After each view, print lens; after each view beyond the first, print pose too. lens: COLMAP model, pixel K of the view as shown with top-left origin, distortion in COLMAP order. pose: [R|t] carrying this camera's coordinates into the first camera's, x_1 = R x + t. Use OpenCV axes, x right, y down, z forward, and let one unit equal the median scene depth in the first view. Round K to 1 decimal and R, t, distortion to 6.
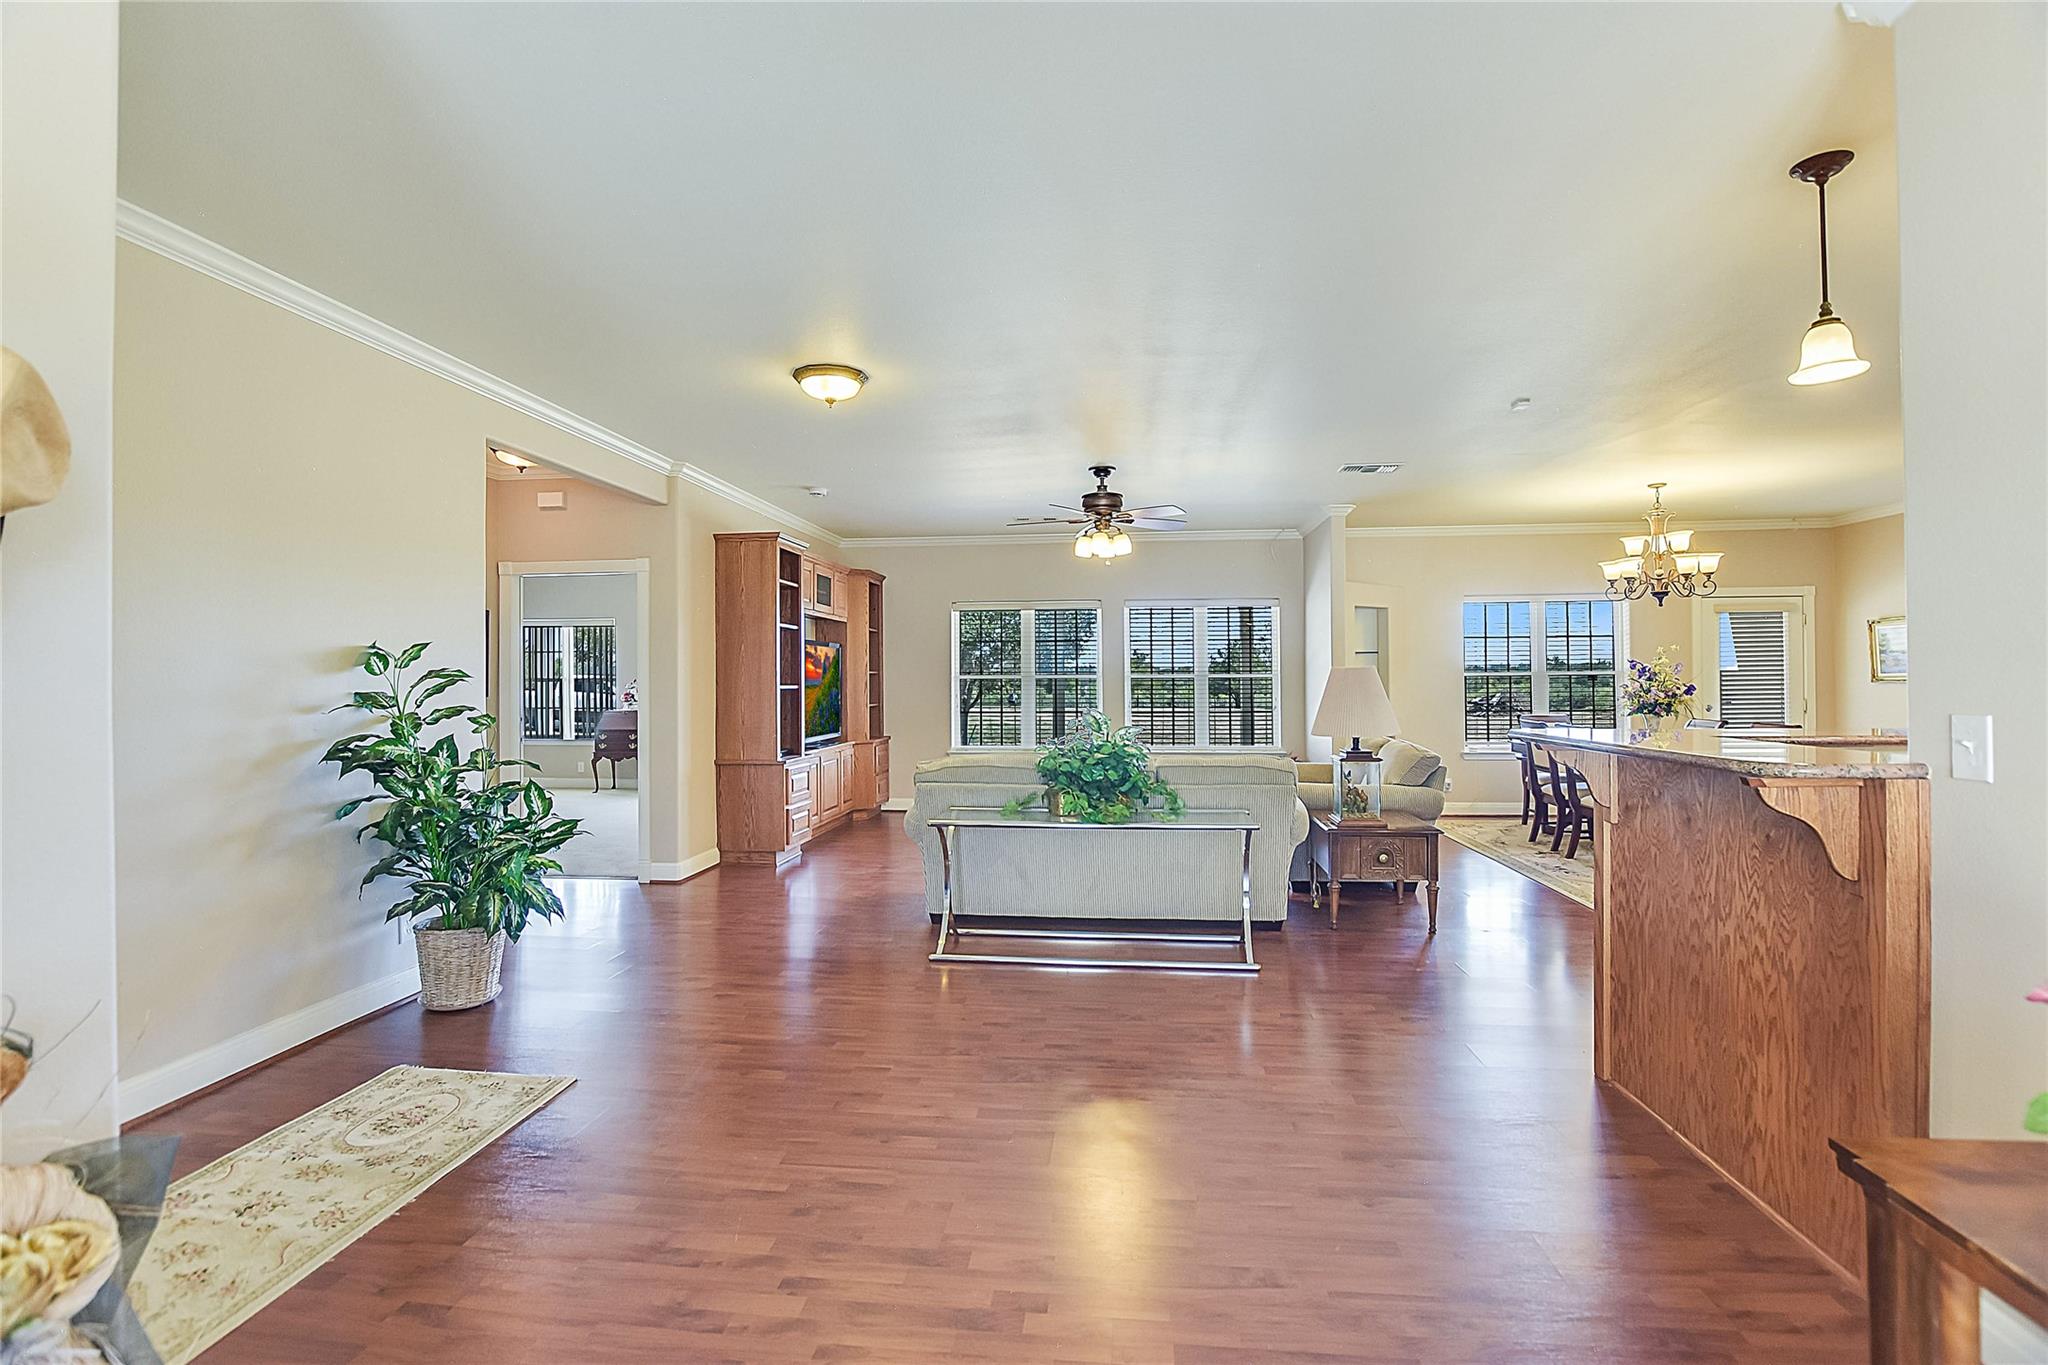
lens RADIAL K [[916.5, 0, 1029.9], [0, 916.5, 670.5], [0, 0, 1]] dist [-0.009884, -0.000202]
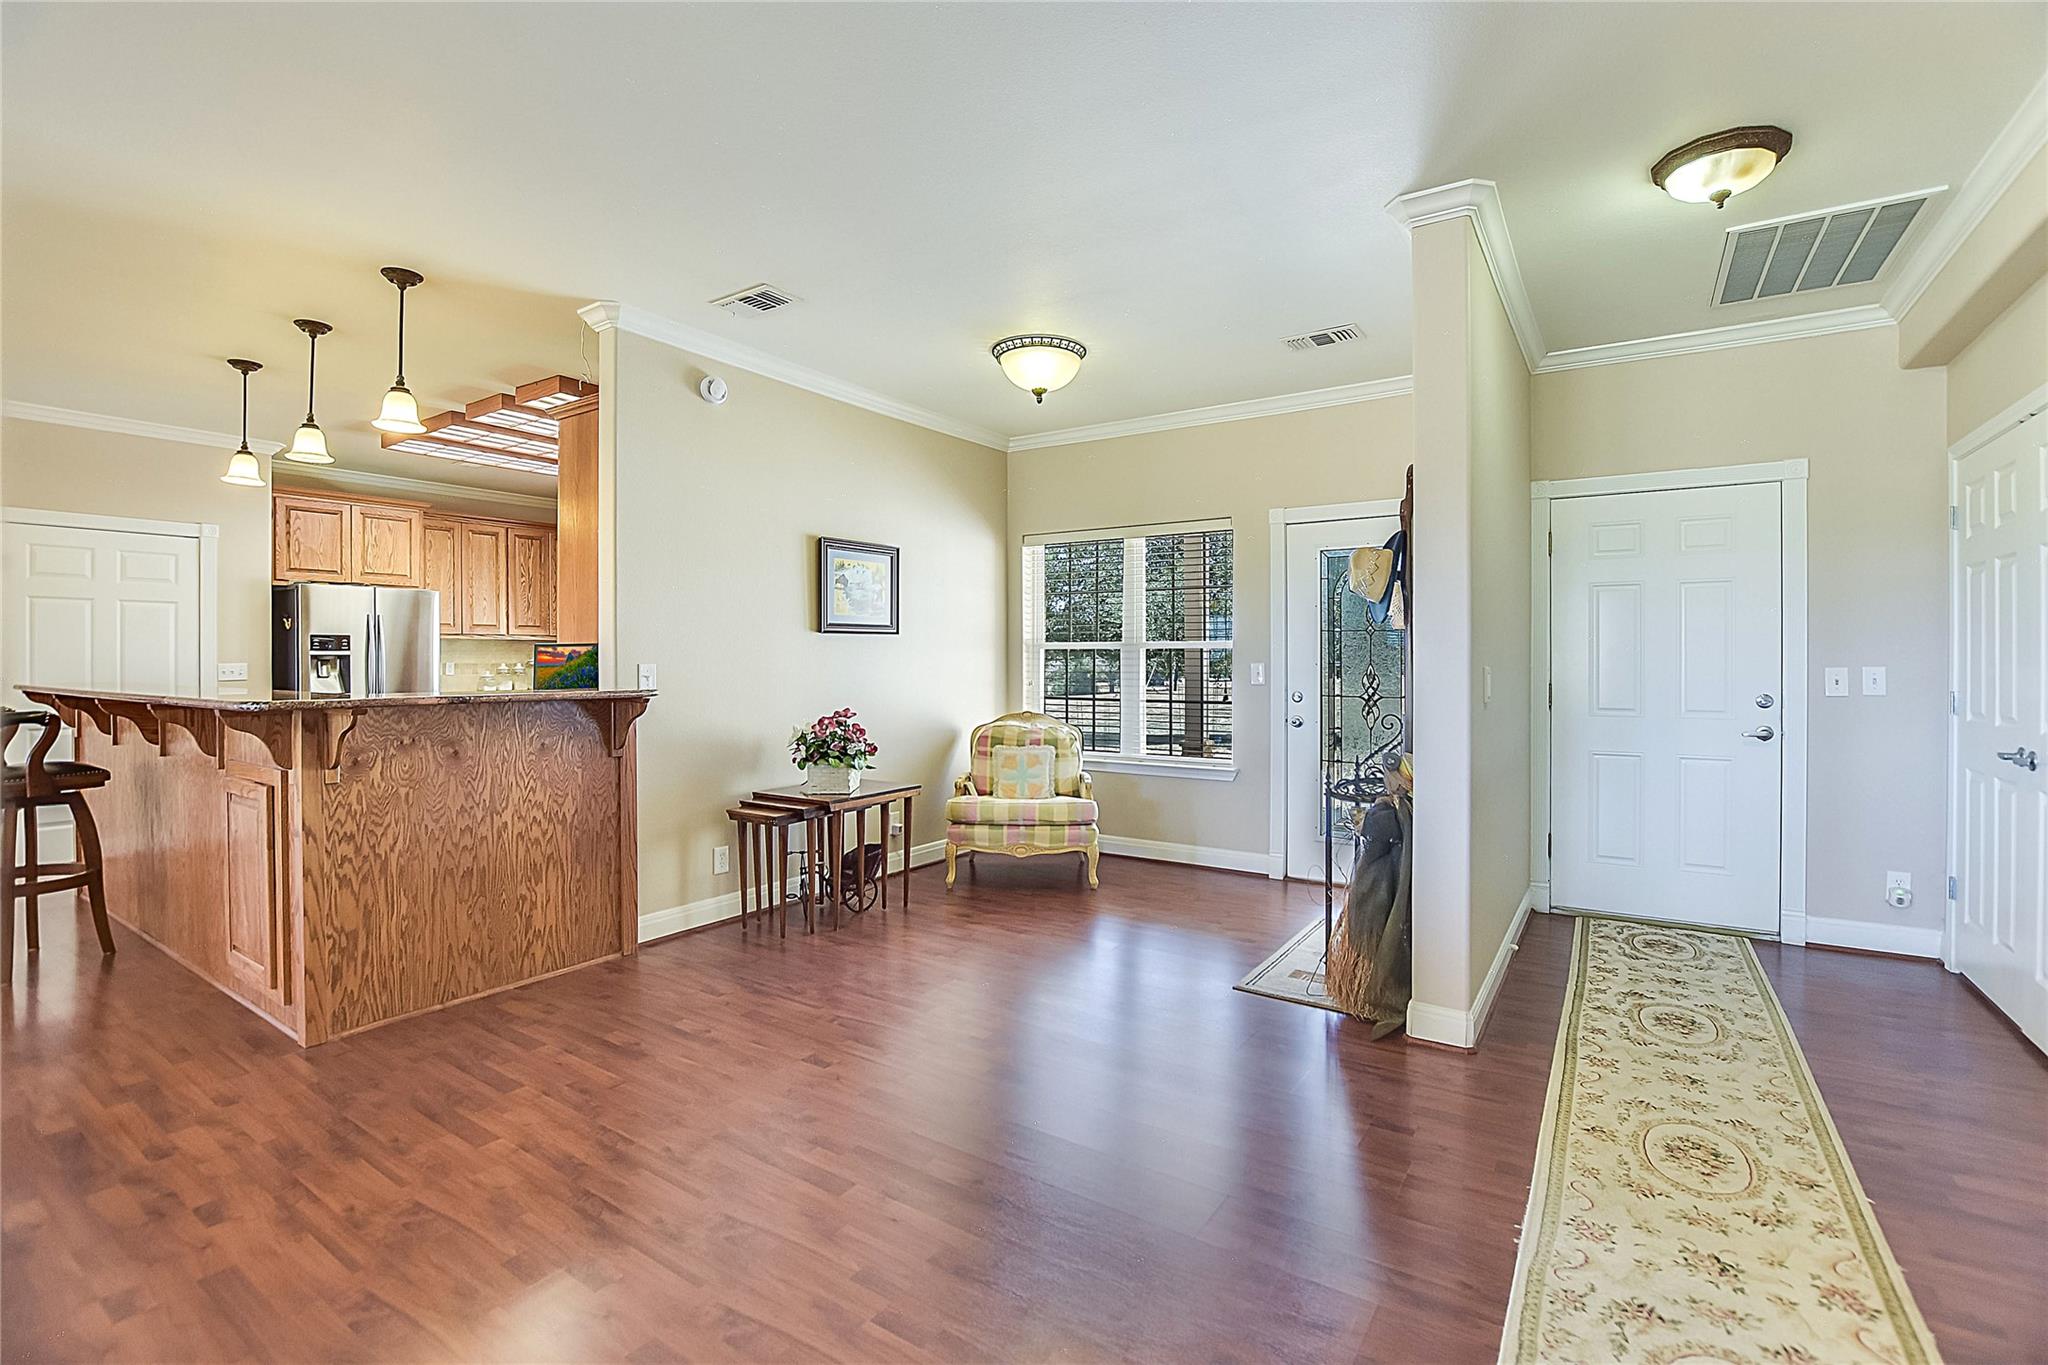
lens RADIAL K [[916.5, 0, 1029.9], [0, 916.5, 670.5], [0, 0, 1]] dist [-0.009884, -0.000202]
pose [[-0.887981, 0.003119, 0.459870, -0.617528], [0.002284, 0.999995, -0.002373, 0.051210], [-0.459874, -0.001057, -0.887983, 1.809954]]
